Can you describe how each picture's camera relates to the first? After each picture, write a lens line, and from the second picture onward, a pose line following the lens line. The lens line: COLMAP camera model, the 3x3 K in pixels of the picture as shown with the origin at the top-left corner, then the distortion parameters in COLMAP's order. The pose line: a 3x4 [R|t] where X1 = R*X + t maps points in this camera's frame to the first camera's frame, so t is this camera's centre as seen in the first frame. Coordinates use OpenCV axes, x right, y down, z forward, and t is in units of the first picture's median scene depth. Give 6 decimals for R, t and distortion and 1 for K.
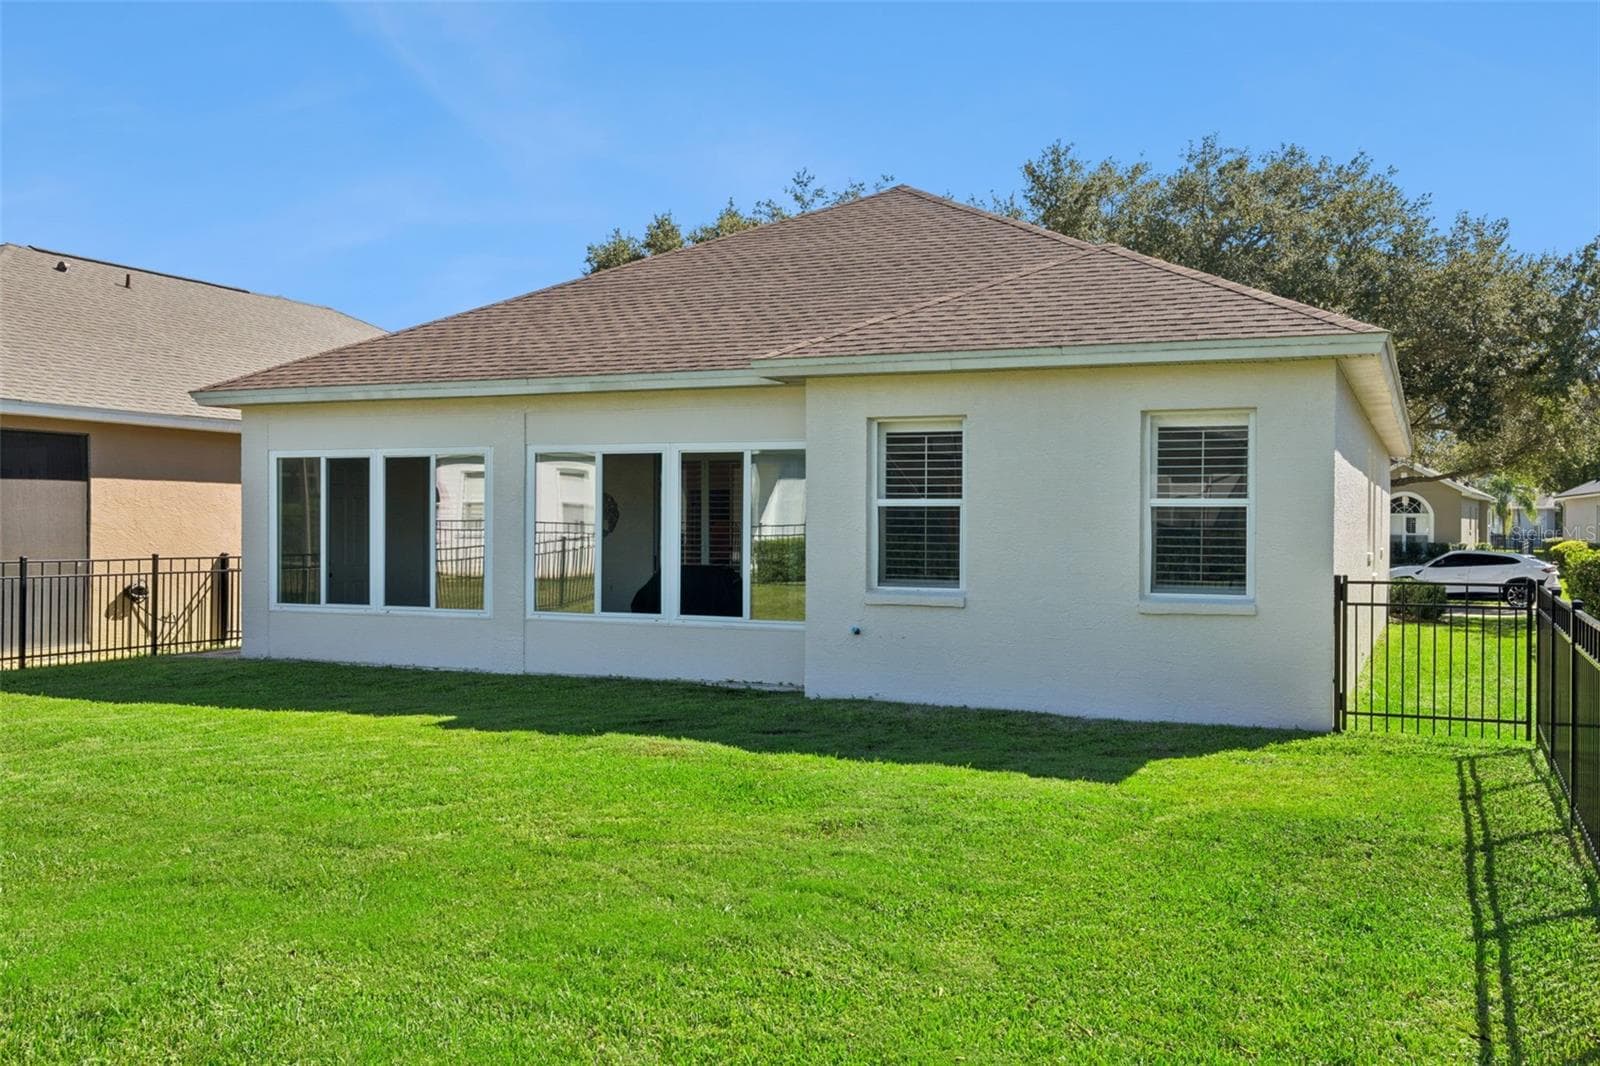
lens RADIAL K [[1480.7, 0, 798.0], [0, 1480.7, 529.4], [0, 0, 1]] dist [0.015237, 0.000000]
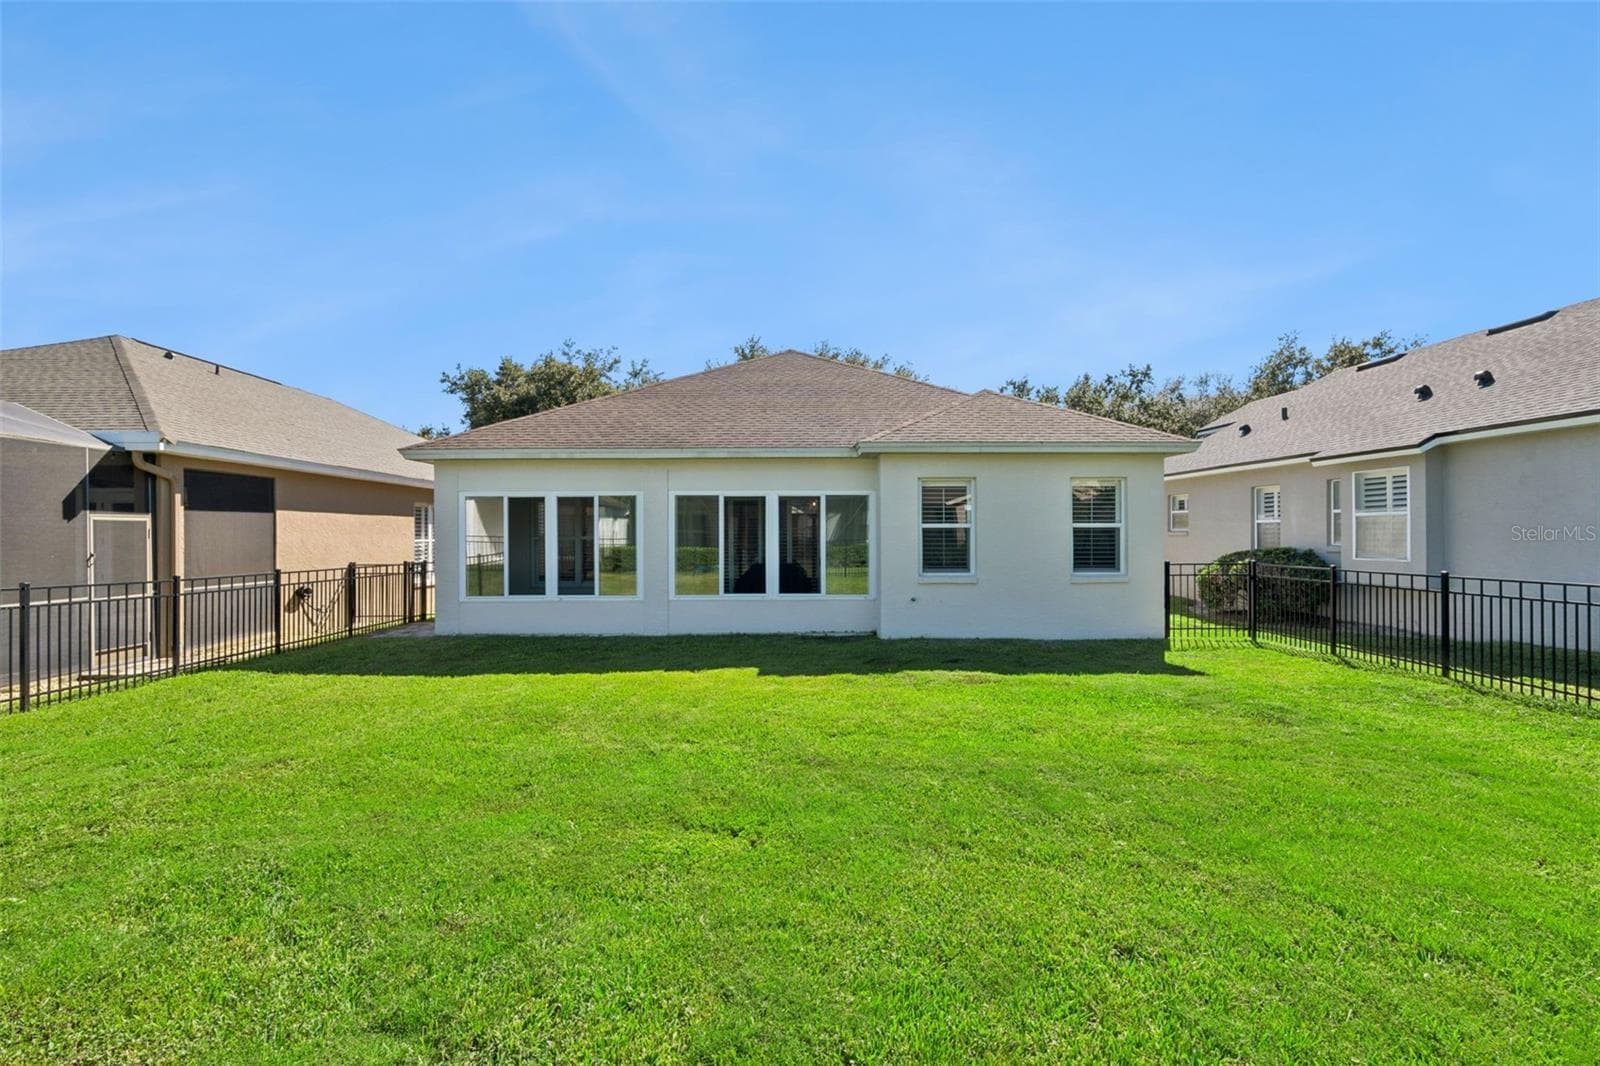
lens RADIAL K [[756.5, 0, 806.9], [0, 756.5, 537.6], [0, 0, 1]] dist [-0.023471, 0.000338]
pose [[0.910402, -0.010165, 0.413600, -0.365565], [0.010727, 0.999942, 0.000964, -0.005213], [-0.413585, 0.003559, 0.910458, 0.195114]]
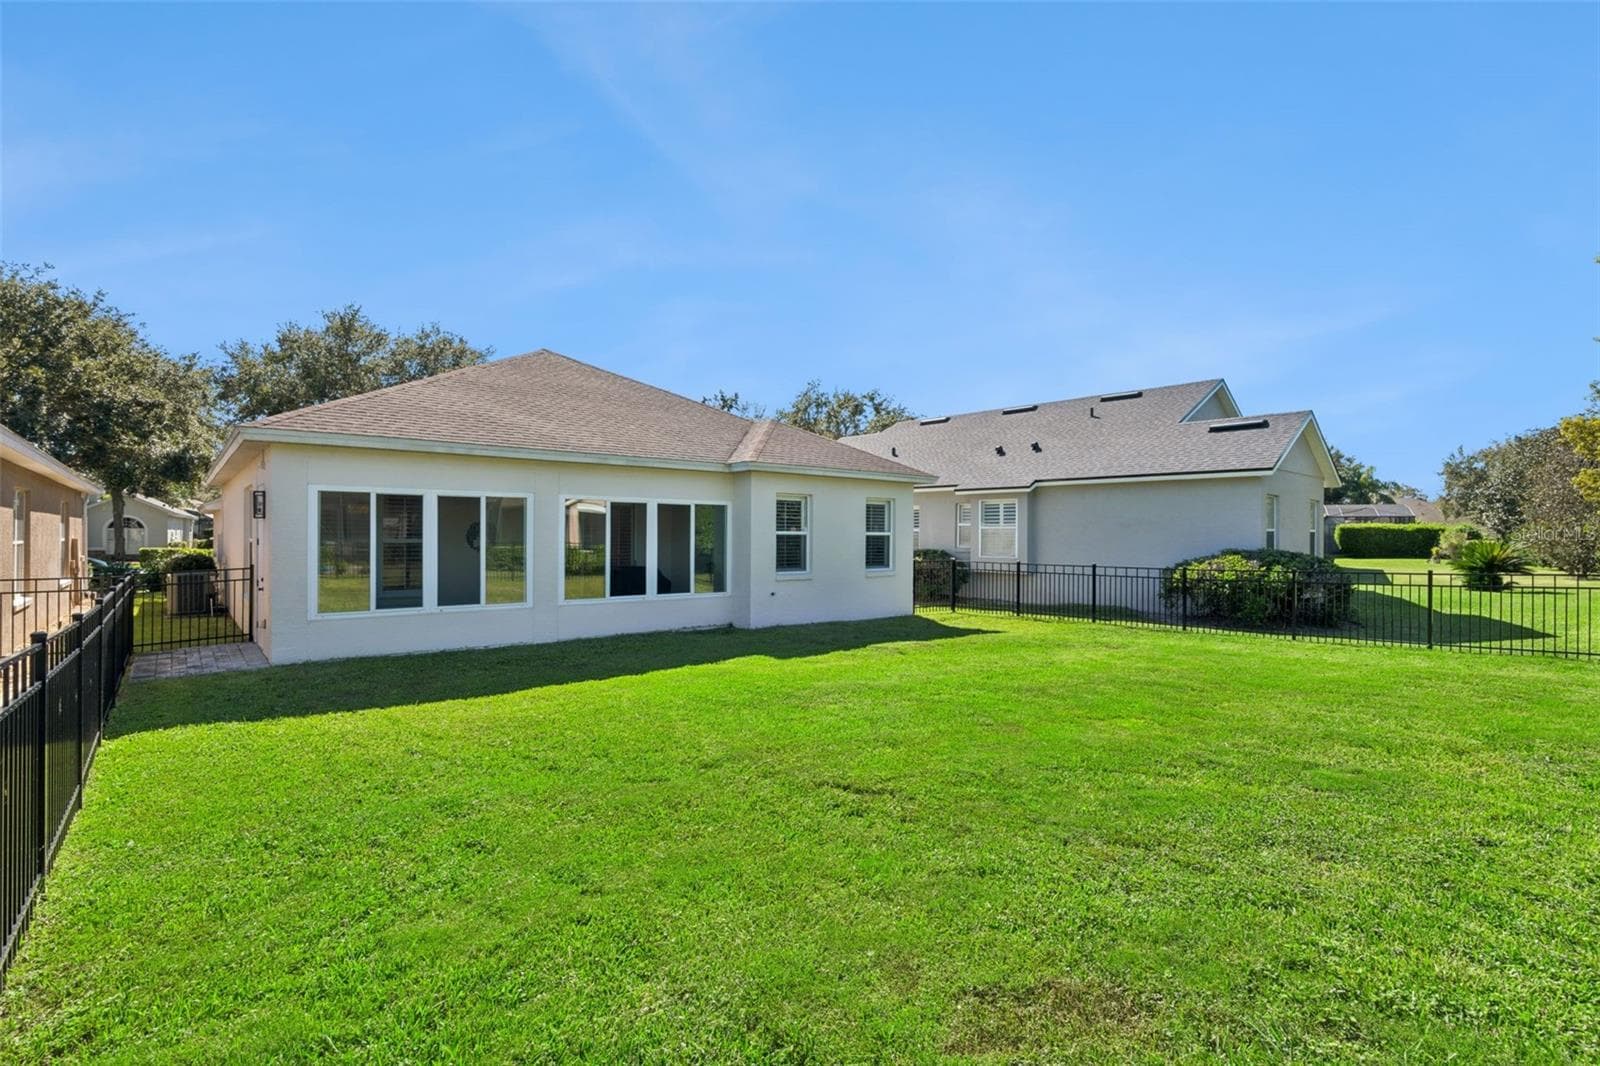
lens RADIAL K [[756.5, 0, 805.4], [0, 756.5, 533.9], [0, 0, 1]] dist [-0.023471, 0.000338]
pose [[0.427788, -0.002865, 0.903875, -0.751600], [0.000339, 0.999995, 0.003009, -0.016155], [-0.903879, -0.000981, 0.427787, 0.408775]]
